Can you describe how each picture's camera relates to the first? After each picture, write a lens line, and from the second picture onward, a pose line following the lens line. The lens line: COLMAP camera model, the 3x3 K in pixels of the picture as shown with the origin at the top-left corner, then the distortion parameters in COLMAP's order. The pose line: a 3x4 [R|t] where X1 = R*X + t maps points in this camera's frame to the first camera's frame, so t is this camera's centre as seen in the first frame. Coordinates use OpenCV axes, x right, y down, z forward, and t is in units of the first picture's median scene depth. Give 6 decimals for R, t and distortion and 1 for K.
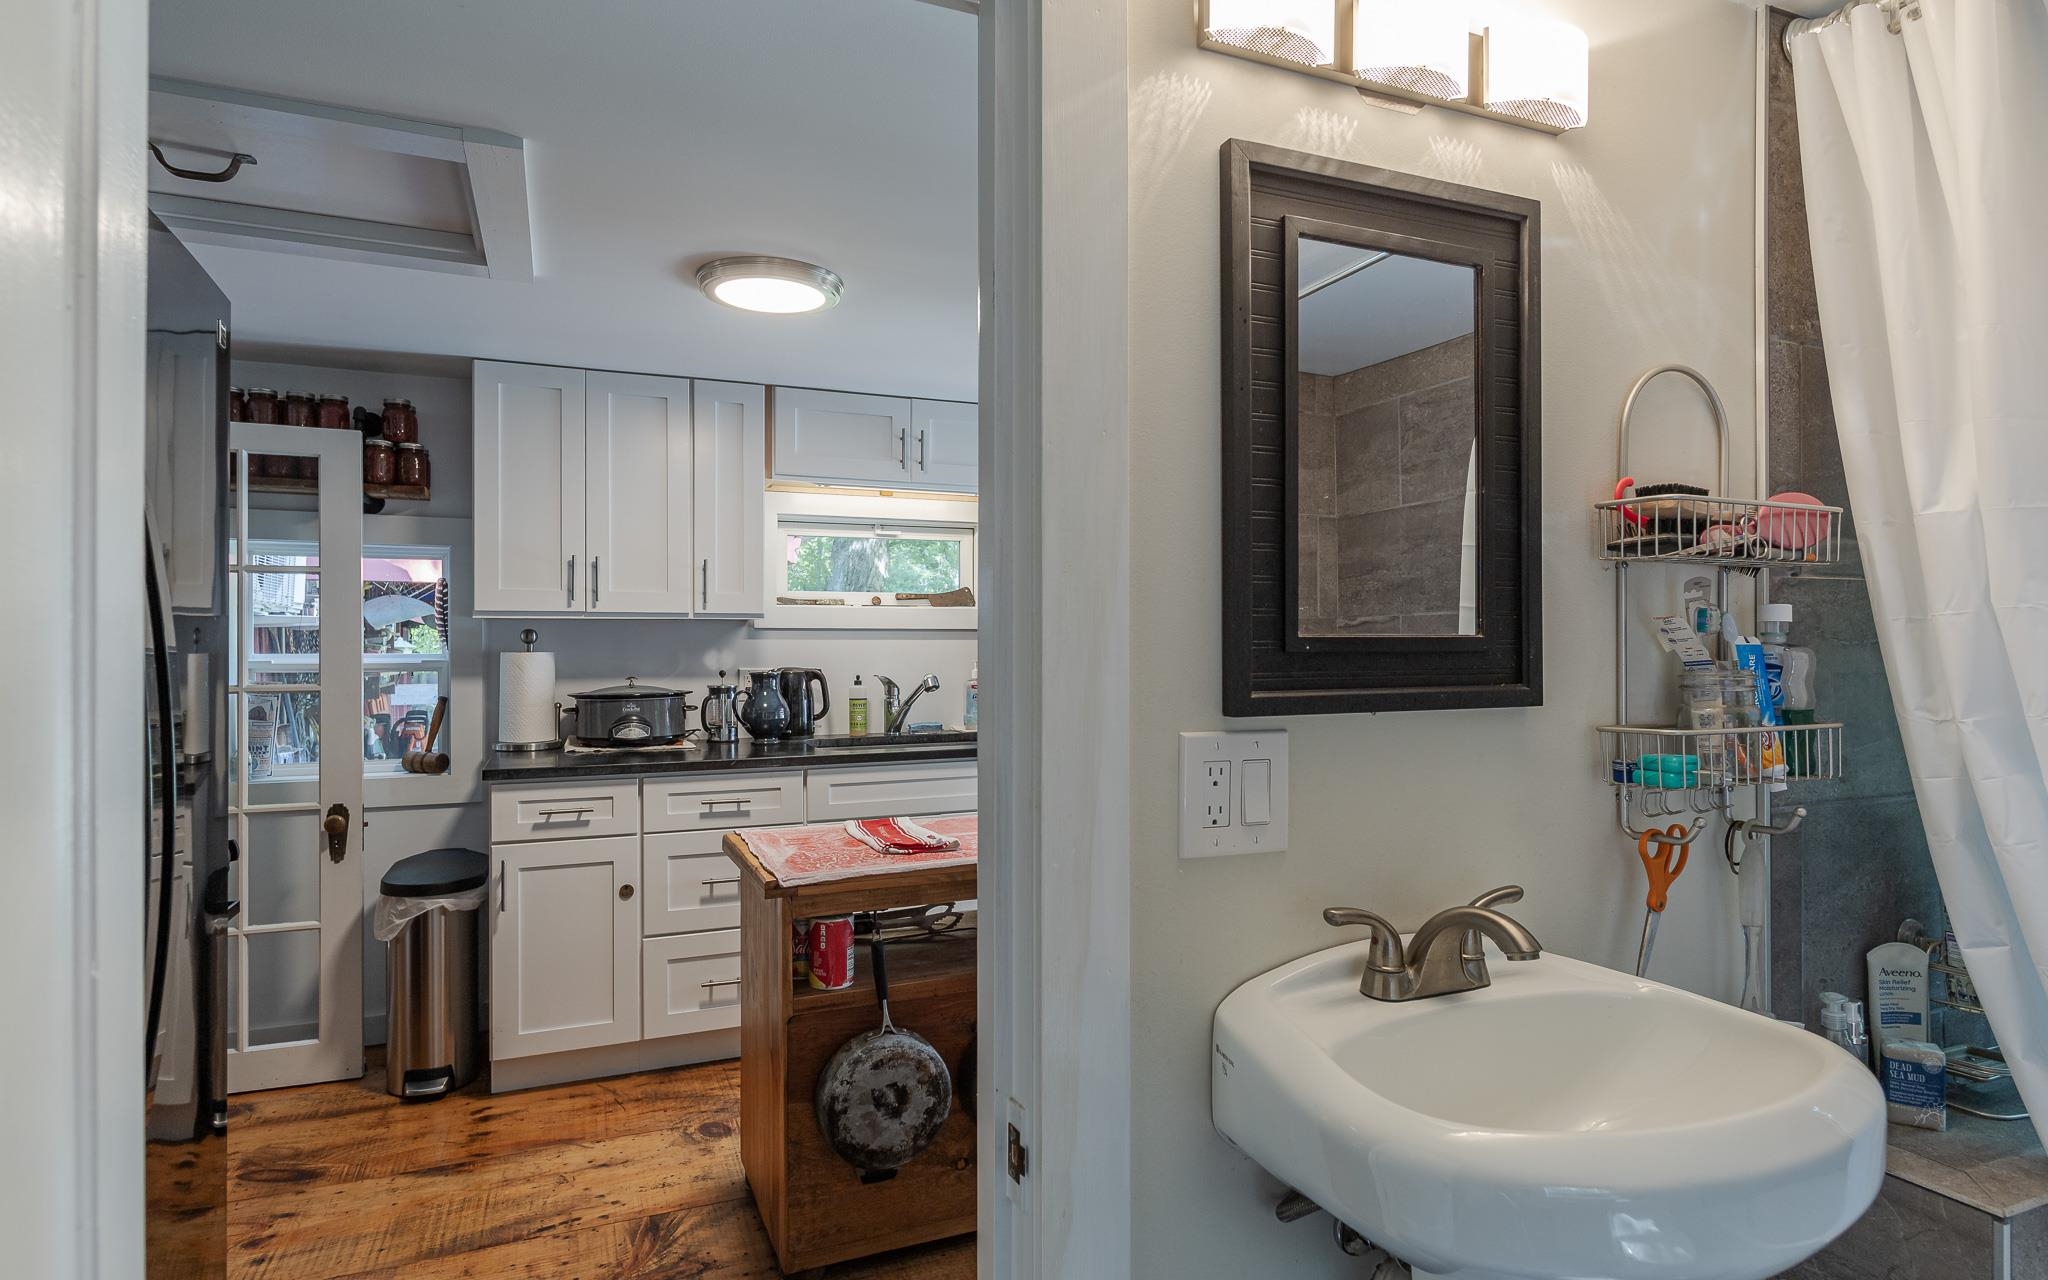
lens RADIAL K [[1095.1, 0, 1058.5], [0, 1095.1, 639.5], [0, 0, 1]] dist [0.000927, -0.000049]
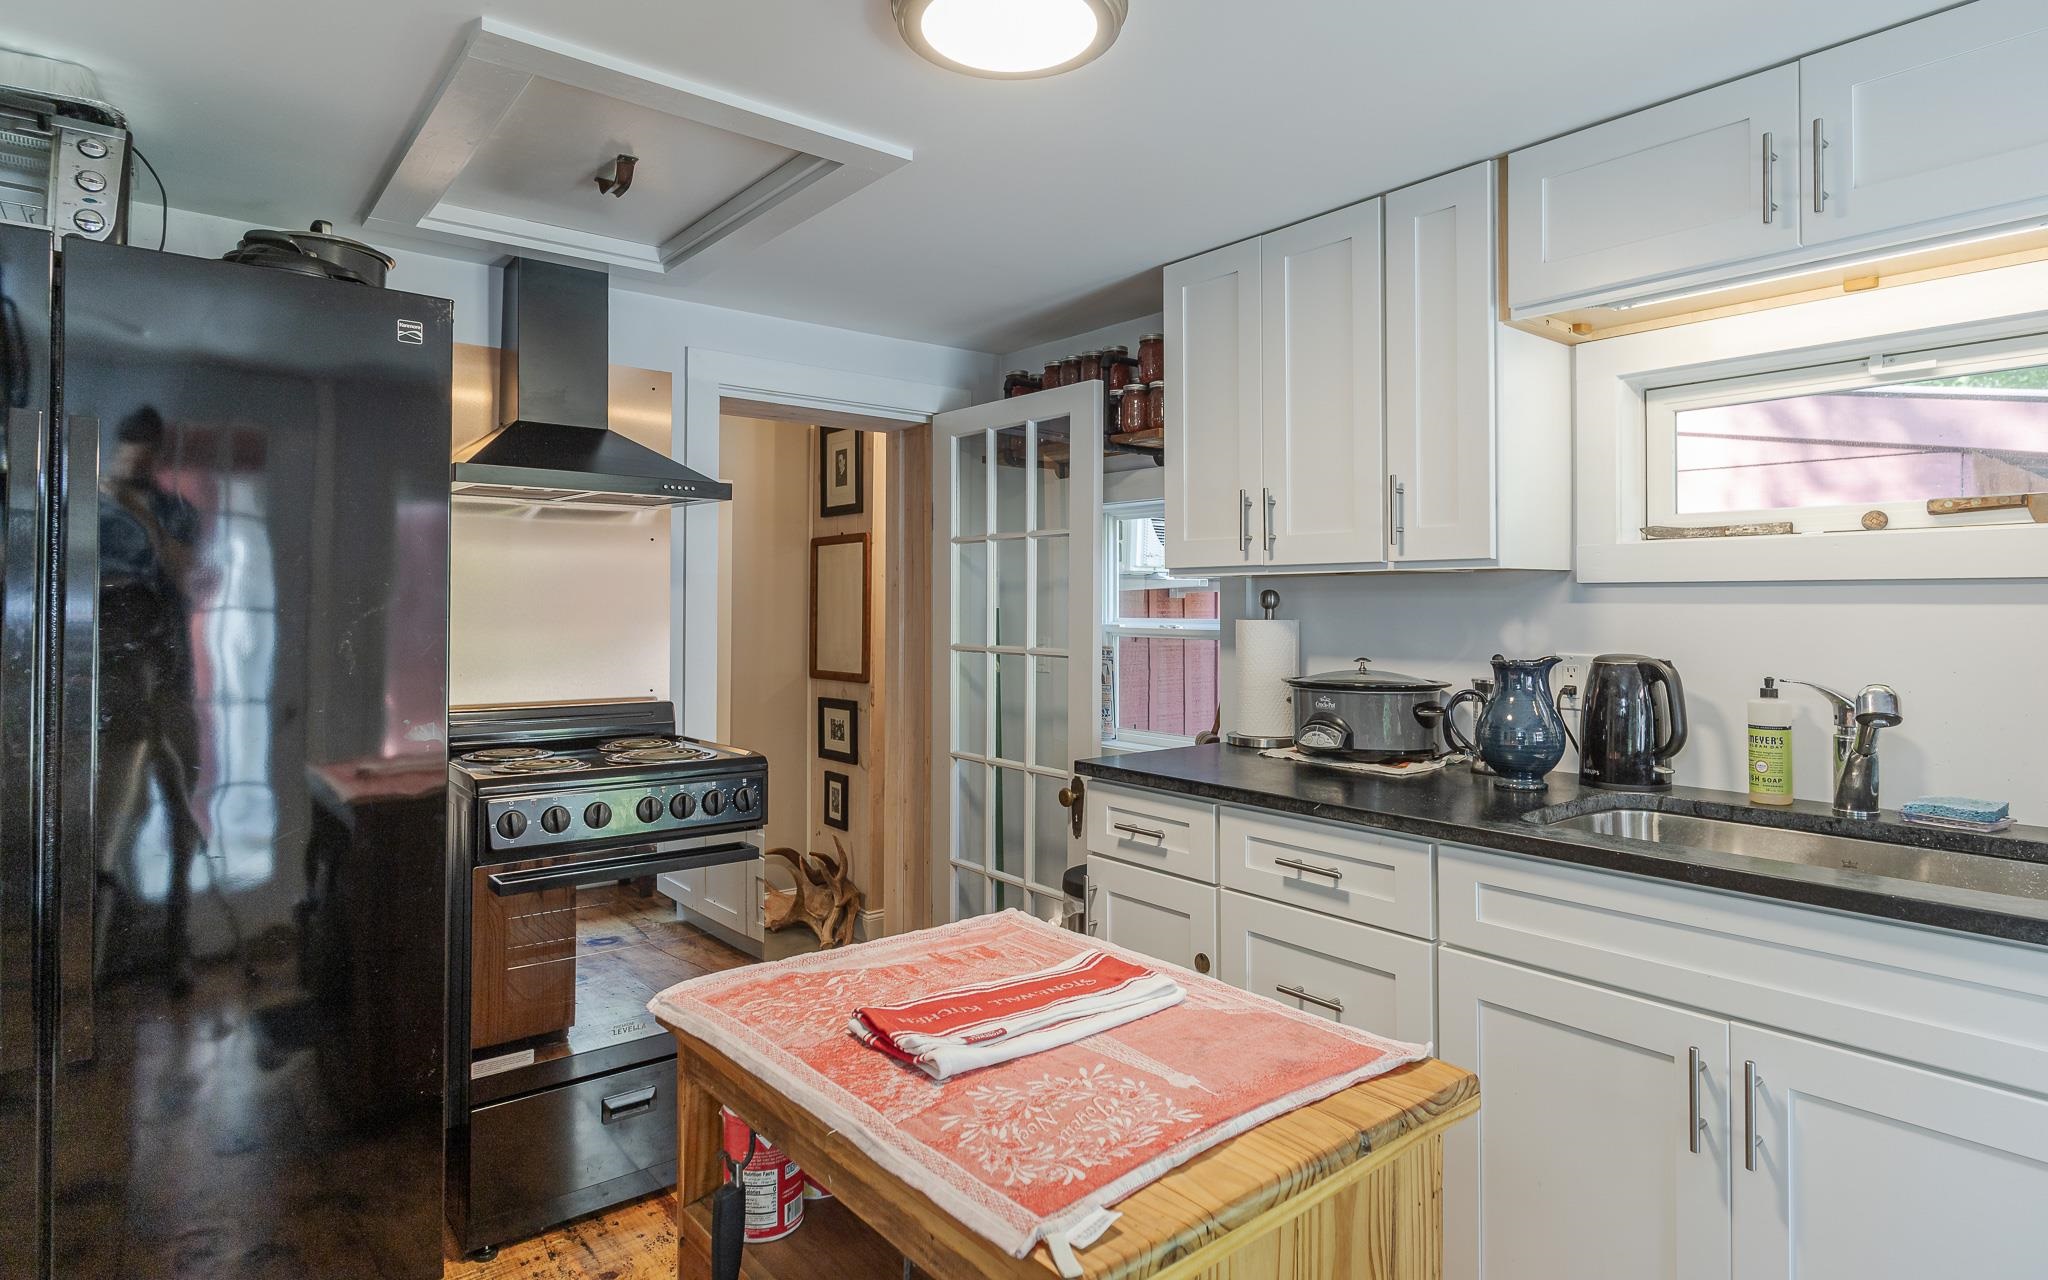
lens RADIAL K [[1123.6, 0, 1047.3], [0, 1123.6, 589.5], [0, 0, 1]] dist [0.001227, 0.000130]
pose [[0.249291, -0.012355, -0.968350, 0.246979], [-0.001691, 0.999912, -0.013192, 0.001052], [0.968427, 0.004926, 0.249248, 0.647457]]
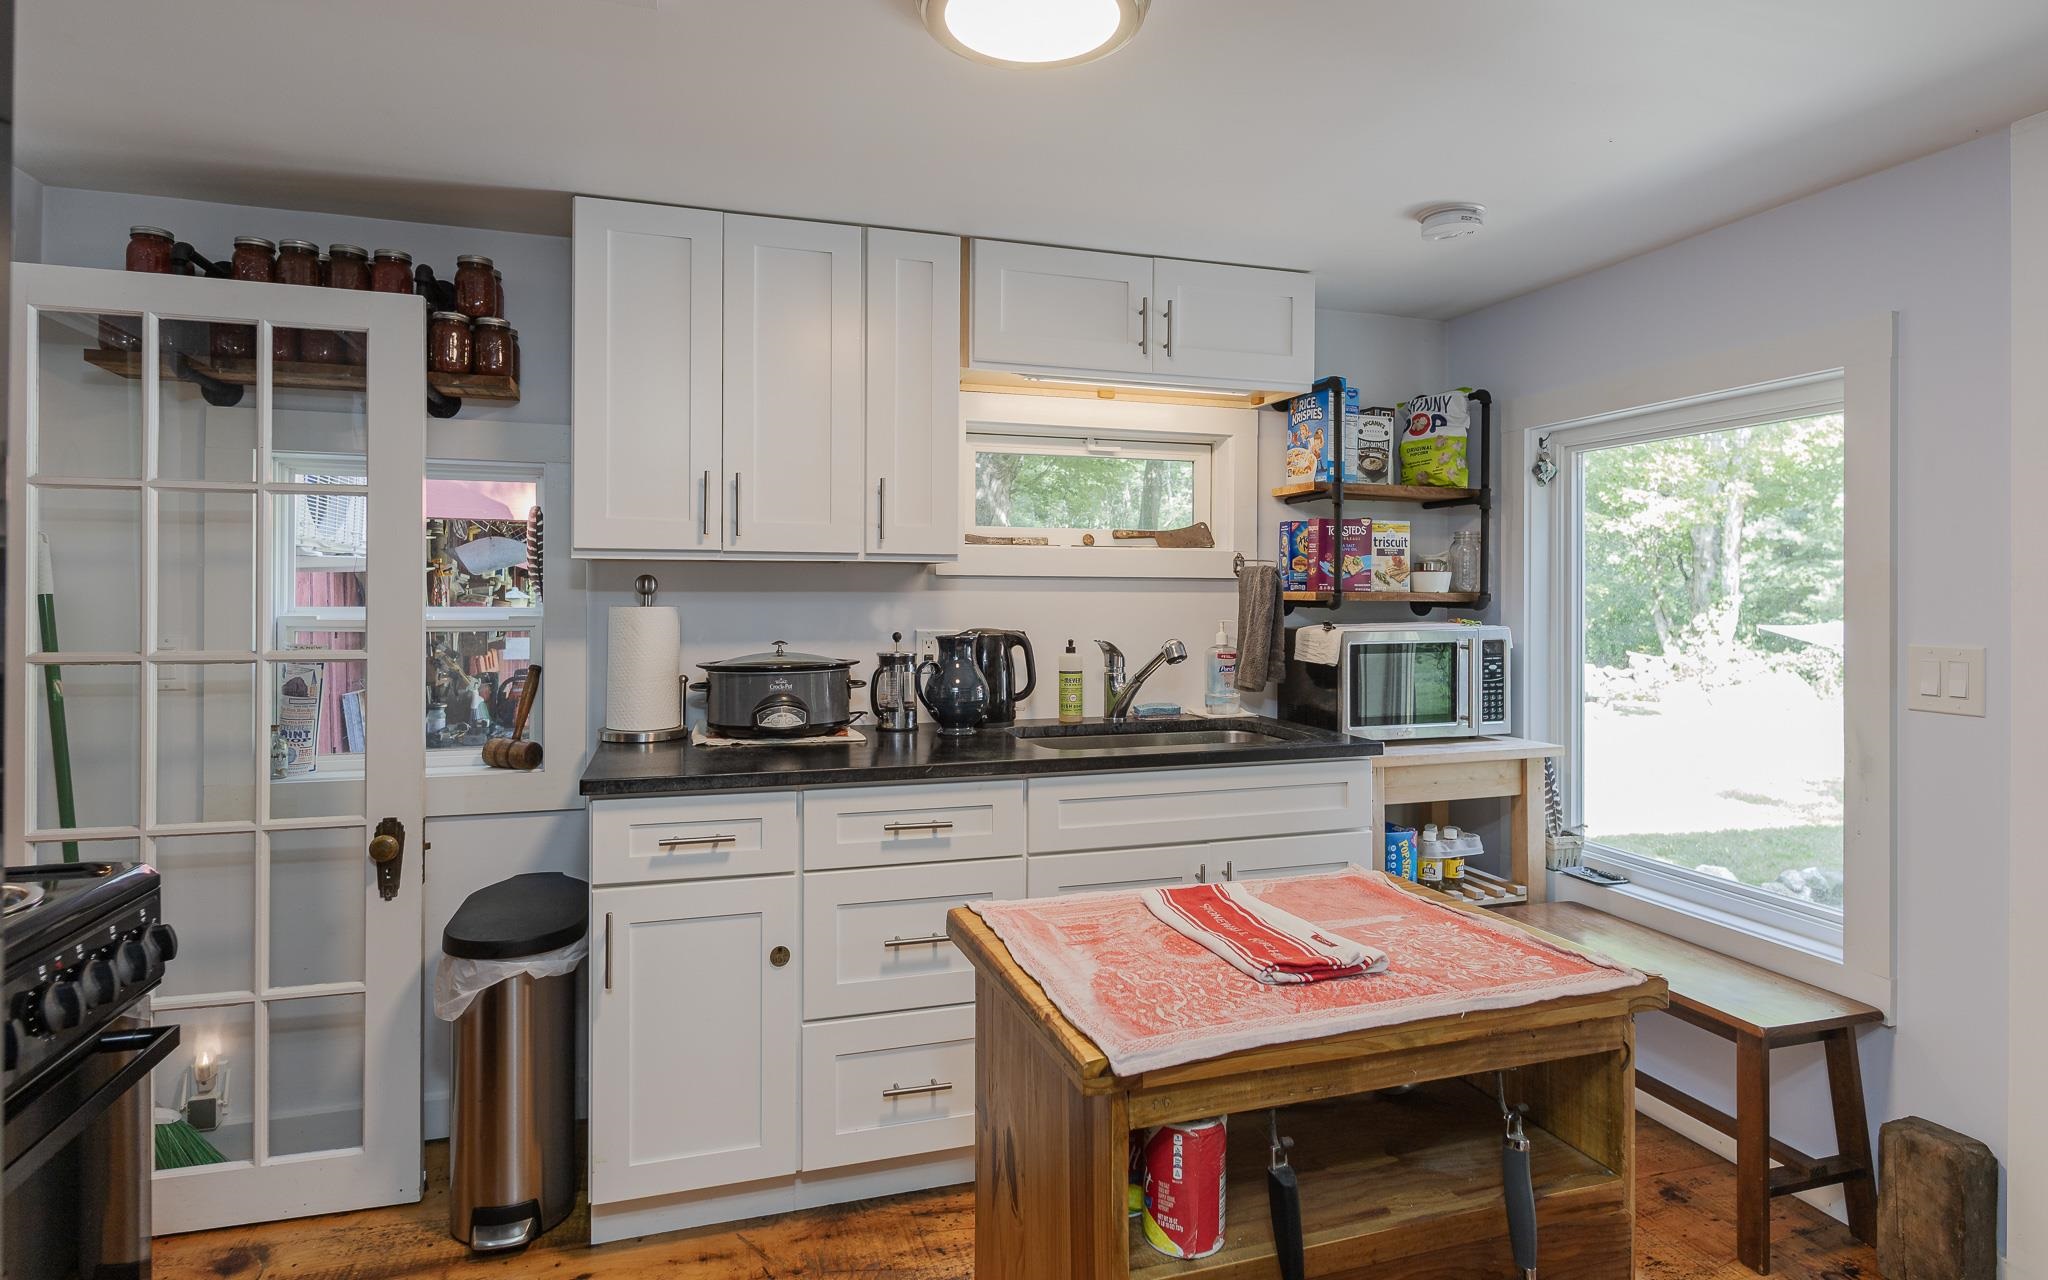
lens RADIAL K [[1091.5, 0, 1027.5], [0, 1091.5, 592.7], [0, 0, 1]] dist [0.001057, -0.000263]
pose [[0.993431, 0.005029, -0.114320, -0.145779], [-0.005090, 0.999987, -0.000246, 0.001433], [0.114317, 0.000826, 0.993444, 0.302148]]
